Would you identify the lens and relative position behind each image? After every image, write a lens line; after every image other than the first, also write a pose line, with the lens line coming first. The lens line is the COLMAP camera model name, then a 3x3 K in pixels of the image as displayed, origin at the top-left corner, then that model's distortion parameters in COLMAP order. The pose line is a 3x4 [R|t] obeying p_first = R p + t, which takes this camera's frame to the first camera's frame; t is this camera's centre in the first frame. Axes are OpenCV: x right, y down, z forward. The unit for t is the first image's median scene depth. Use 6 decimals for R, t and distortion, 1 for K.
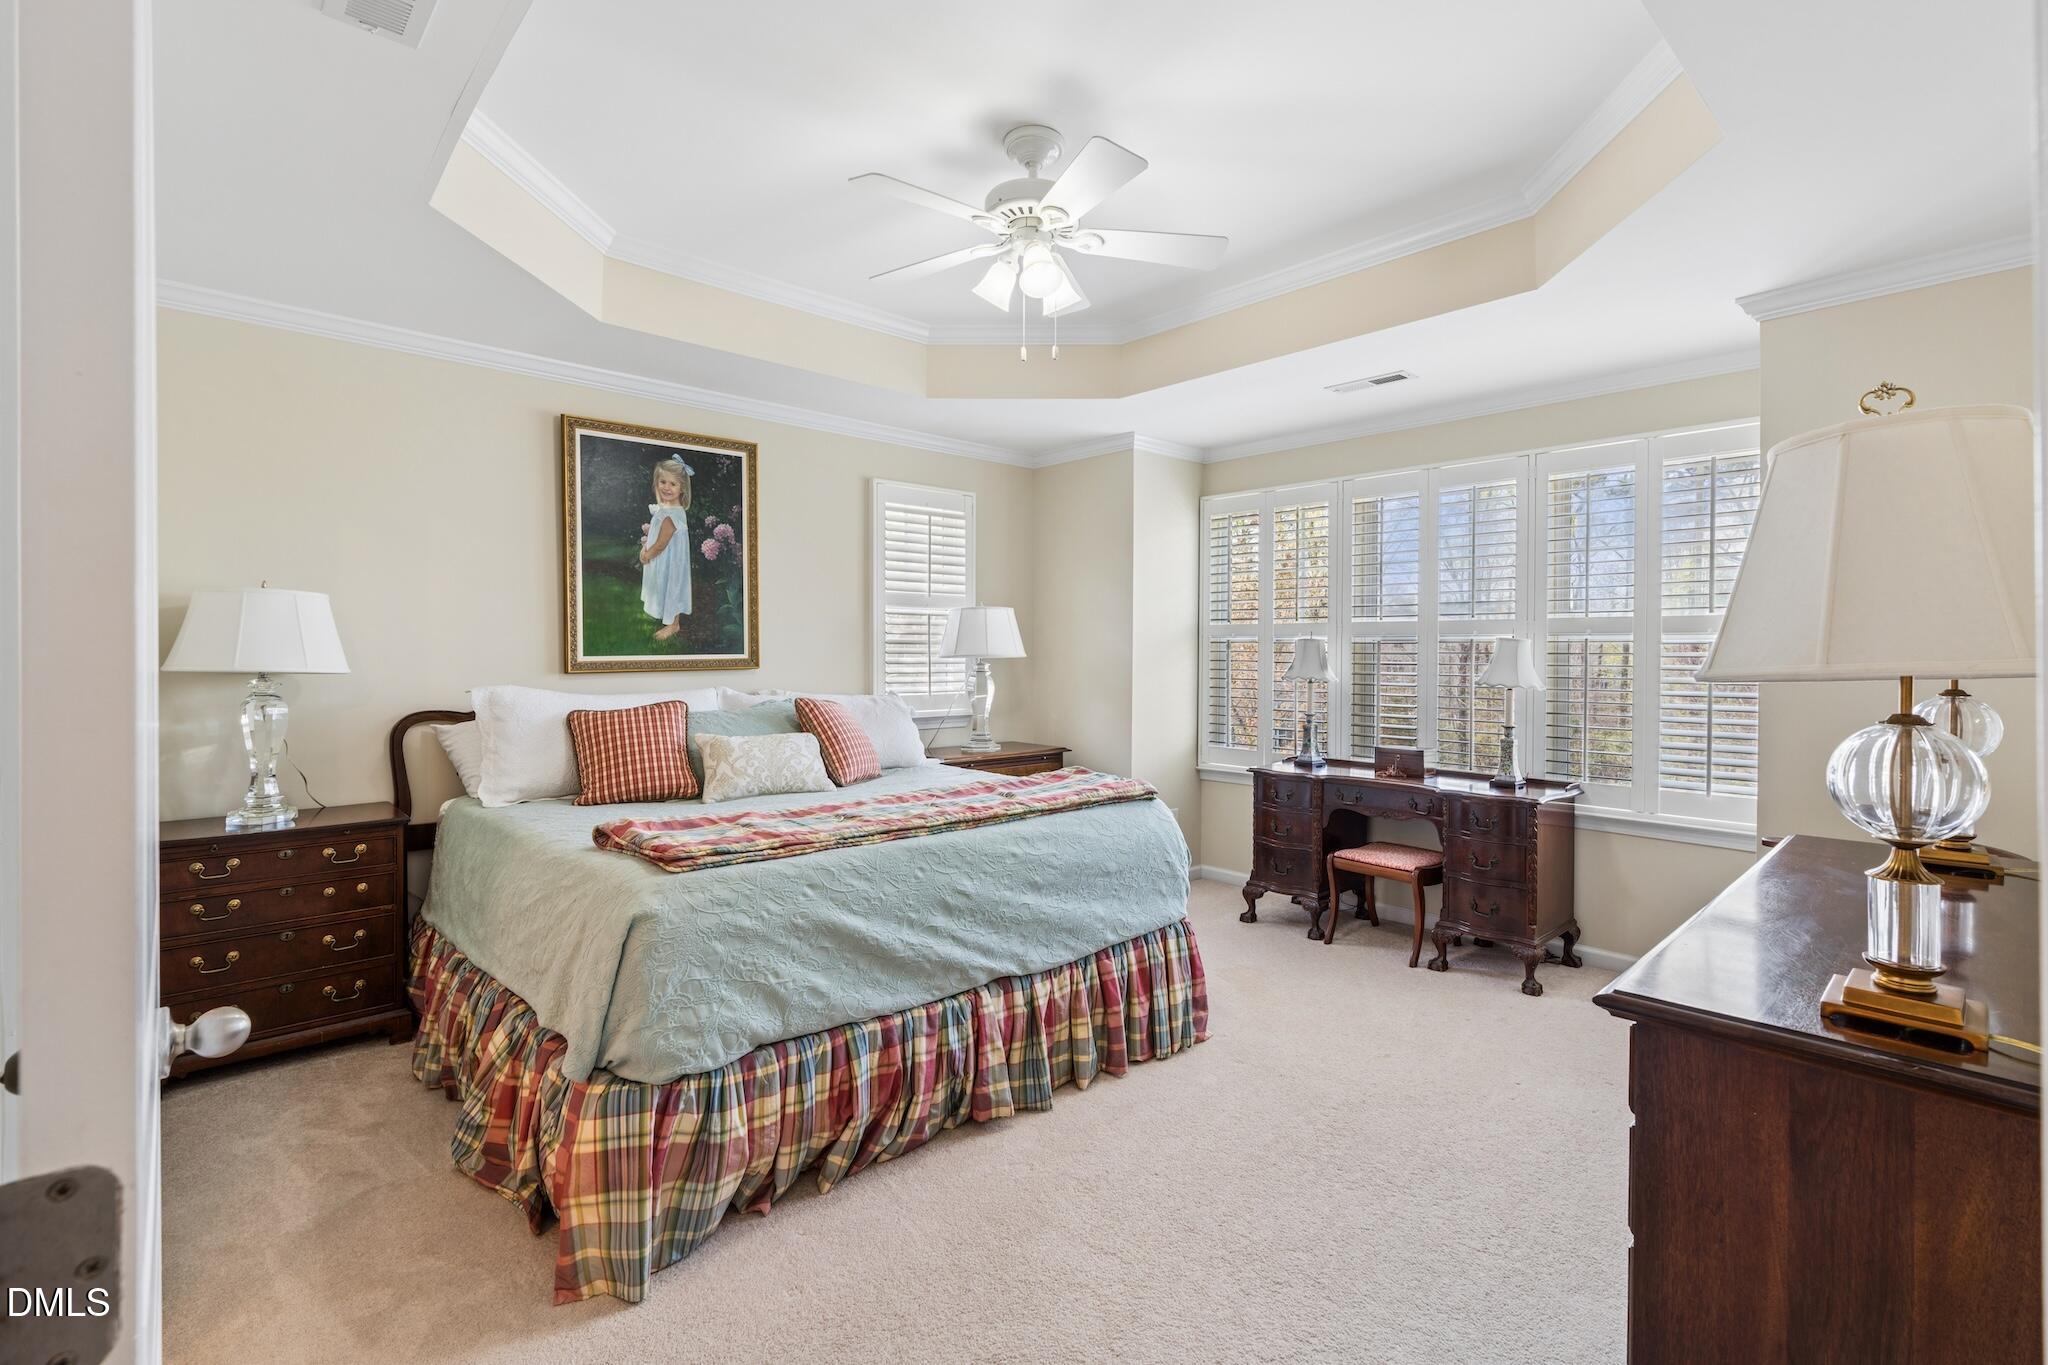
lens RADIAL K [[922.7, 0, 1035.1], [0, 922.7, 653.9], [0, 0, 1]] dist [0.000343, 0.000011]
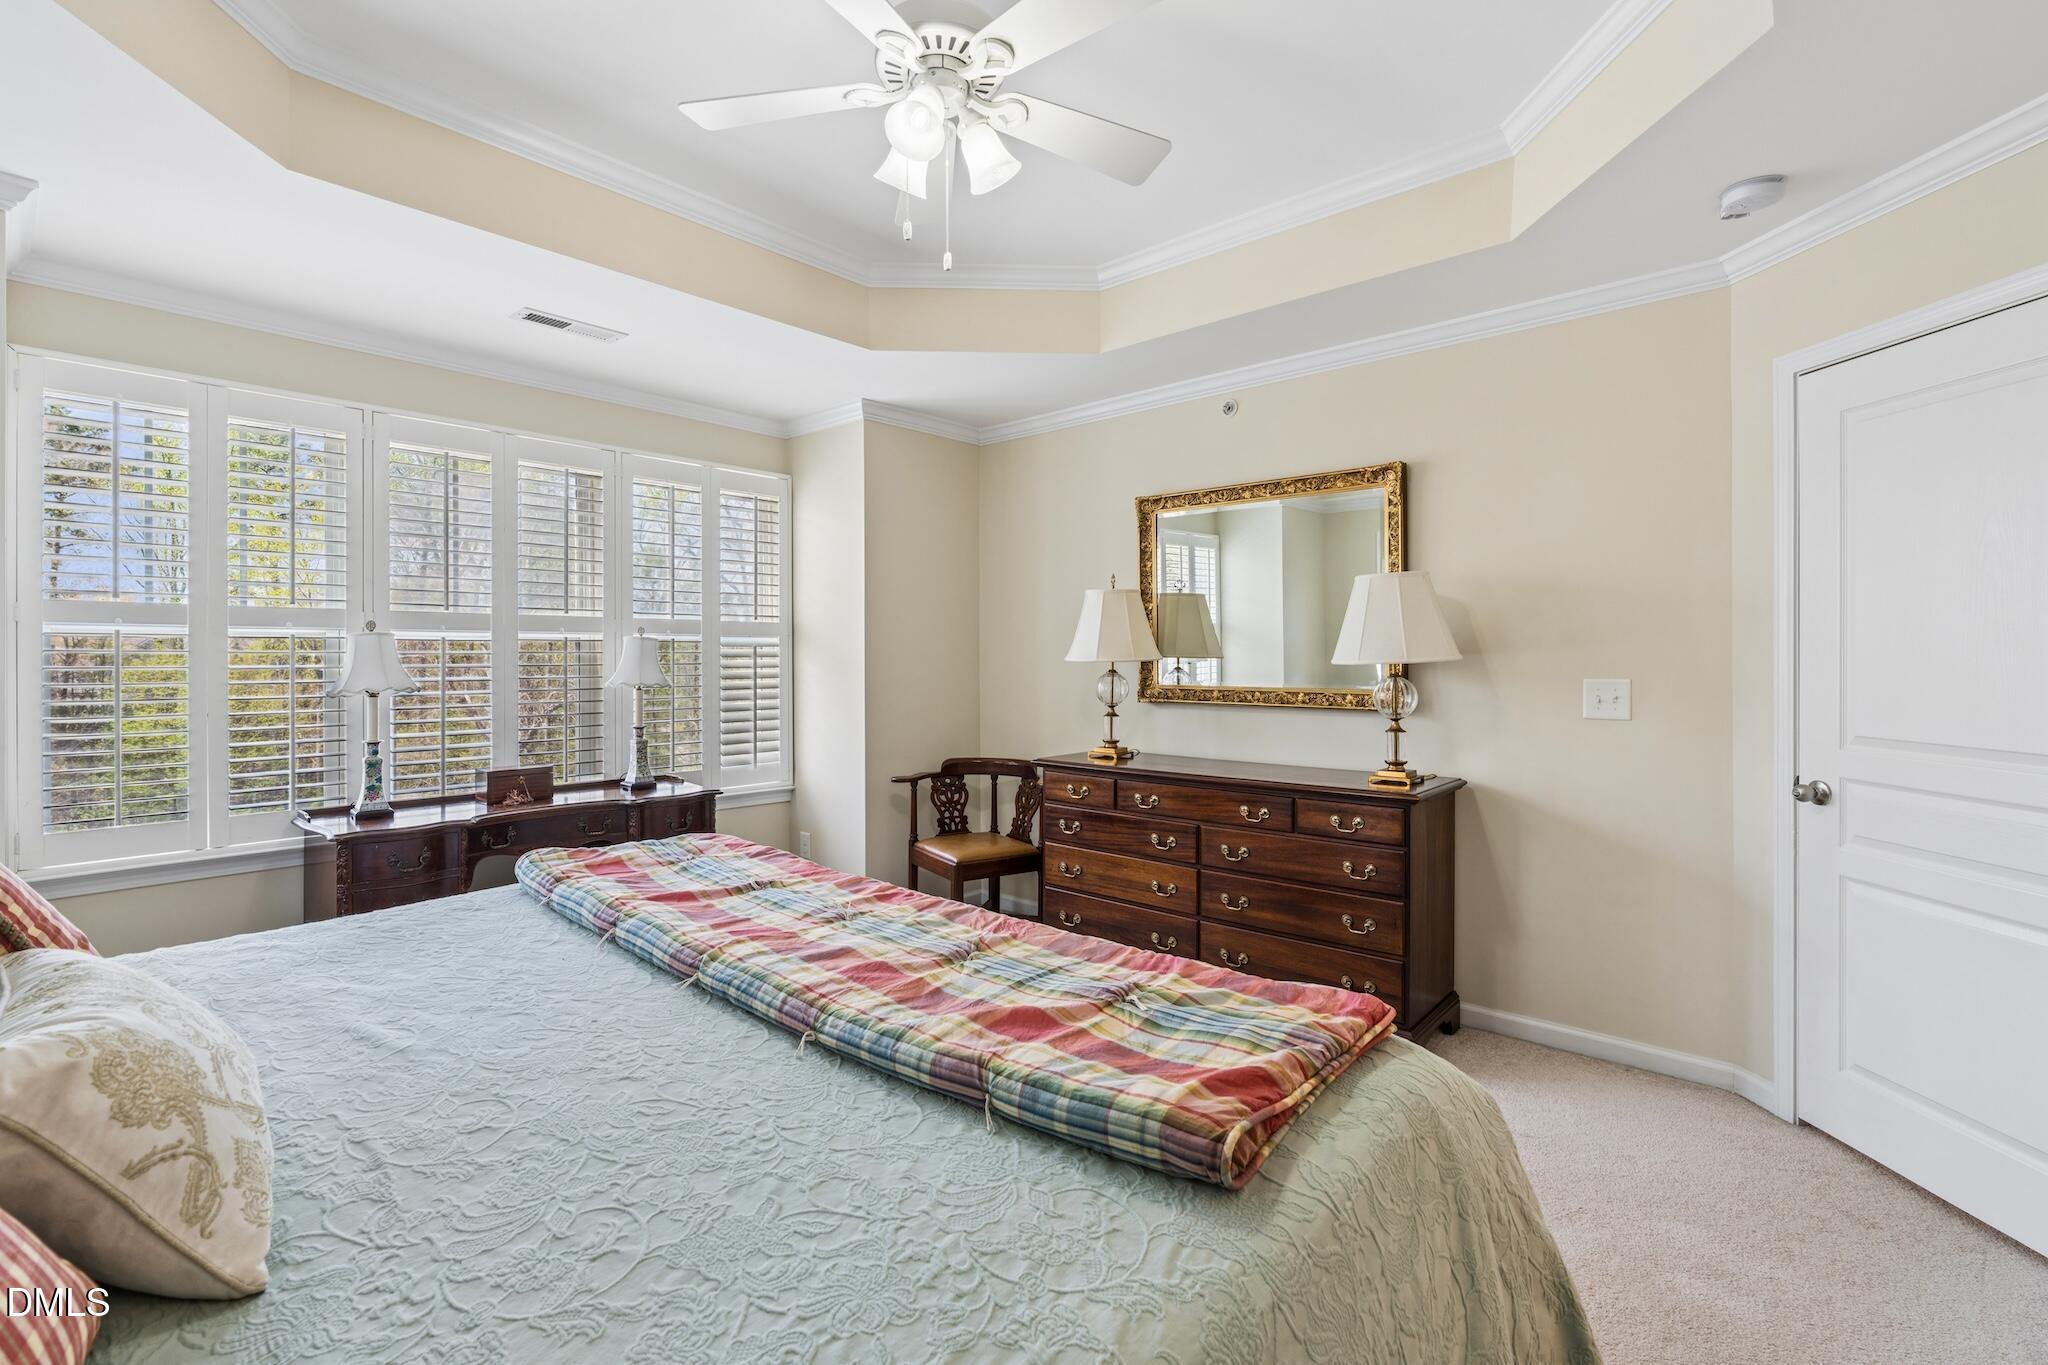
lens RADIAL K [[922.7, 0, 1035.1], [0, 922.7, 653.9], [0, 0, 1]] dist [0.000343, 0.000011]
pose [[-0.099050, -0.007909, 0.995051, -0.477274], [-0.000734, 0.999969, 0.007875, -0.006637], [-0.995082, 0.000050, -0.099052, 0.636194]]
